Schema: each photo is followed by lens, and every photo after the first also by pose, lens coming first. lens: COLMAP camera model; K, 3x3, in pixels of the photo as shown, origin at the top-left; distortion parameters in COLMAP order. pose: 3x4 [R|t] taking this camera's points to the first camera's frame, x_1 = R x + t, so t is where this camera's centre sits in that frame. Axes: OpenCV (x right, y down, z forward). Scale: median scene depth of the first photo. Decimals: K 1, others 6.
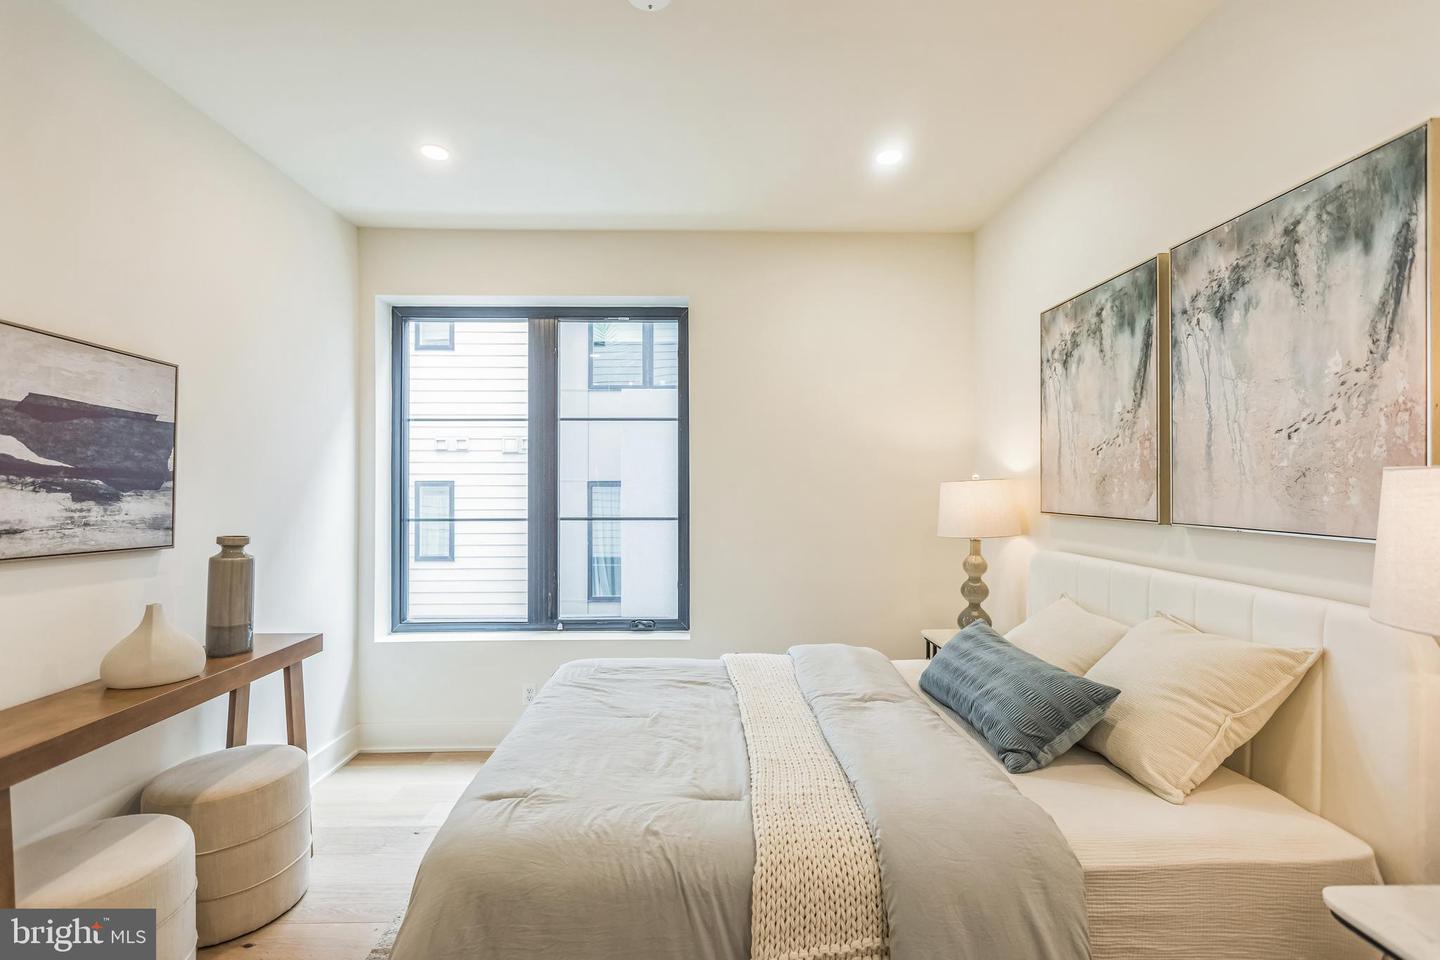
lens RADIAL K [[637.5, 0, 717.3], [0, 637.5, 488.8], [0, 0, 1]] dist [-0.001527, -0.000932]
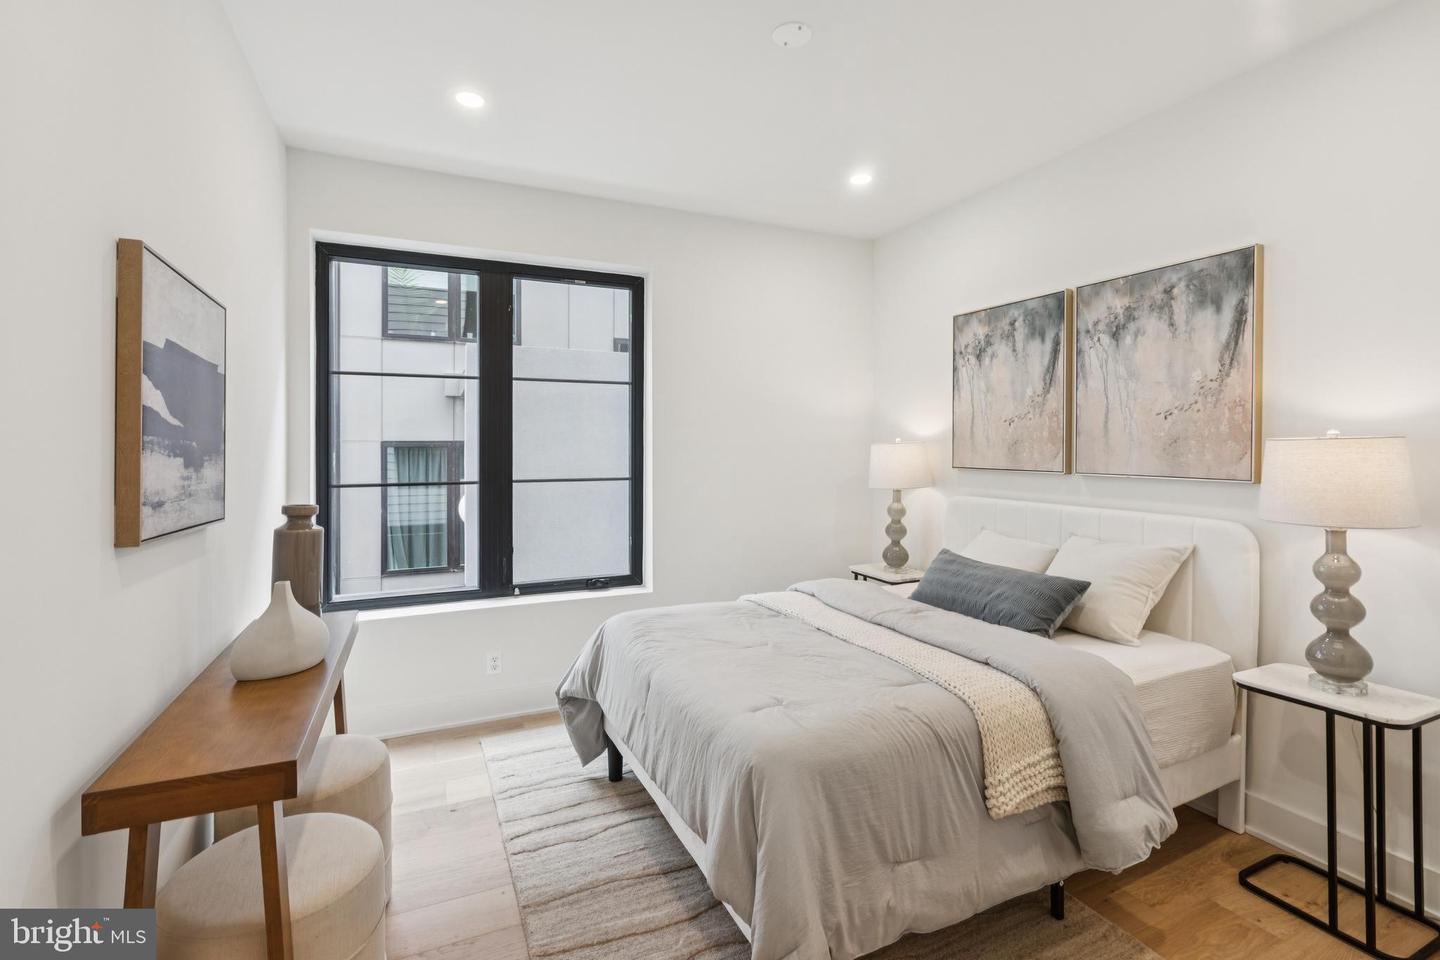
lens RADIAL K [[650.7, 0, 715.5], [0, 650.7, 453.8], [0, 0, 1]] dist [0.001081, -0.000321]
pose [[0.920414, -0.004509, 0.390920, -0.656014], [0.001431, 0.999966, 0.008164, -0.004403], [-0.390943, -0.006955, 0.920389, -0.065836]]
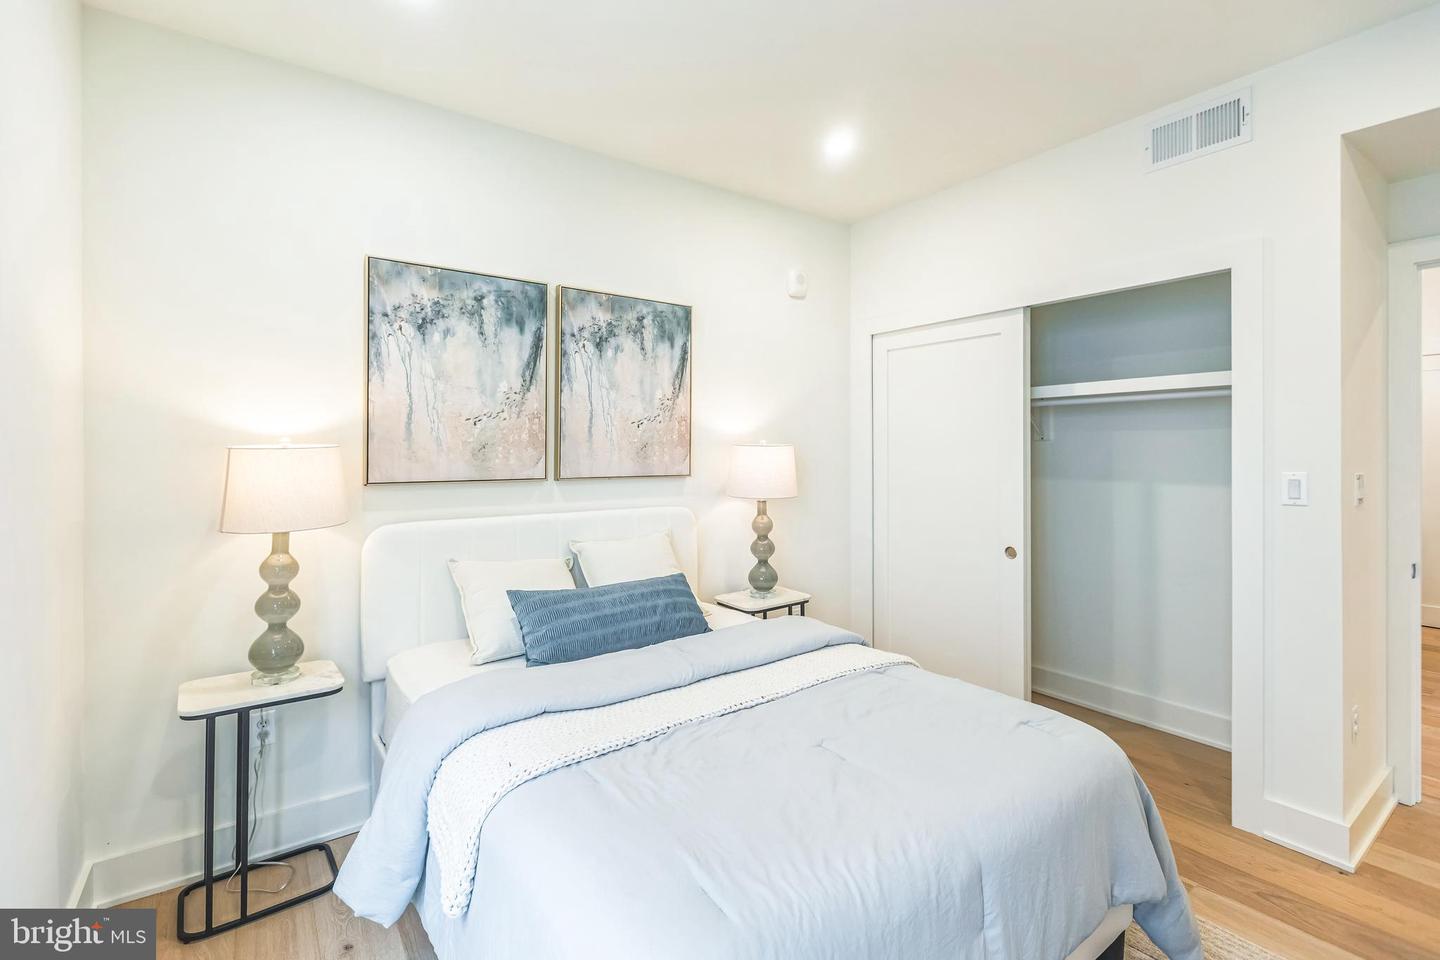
lens RADIAL K [[644.5, 0, 720.4], [0, 644.5, 453.3], [0, 0, 1]] dist [-0.000962, -0.000178]
pose [[-0.559582, -0.000224, 0.828775, -0.688582], [0.008027, 0.999952, 0.005690, -0.007892], [-0.828736, 0.009837, -0.559553, 1.525884]]
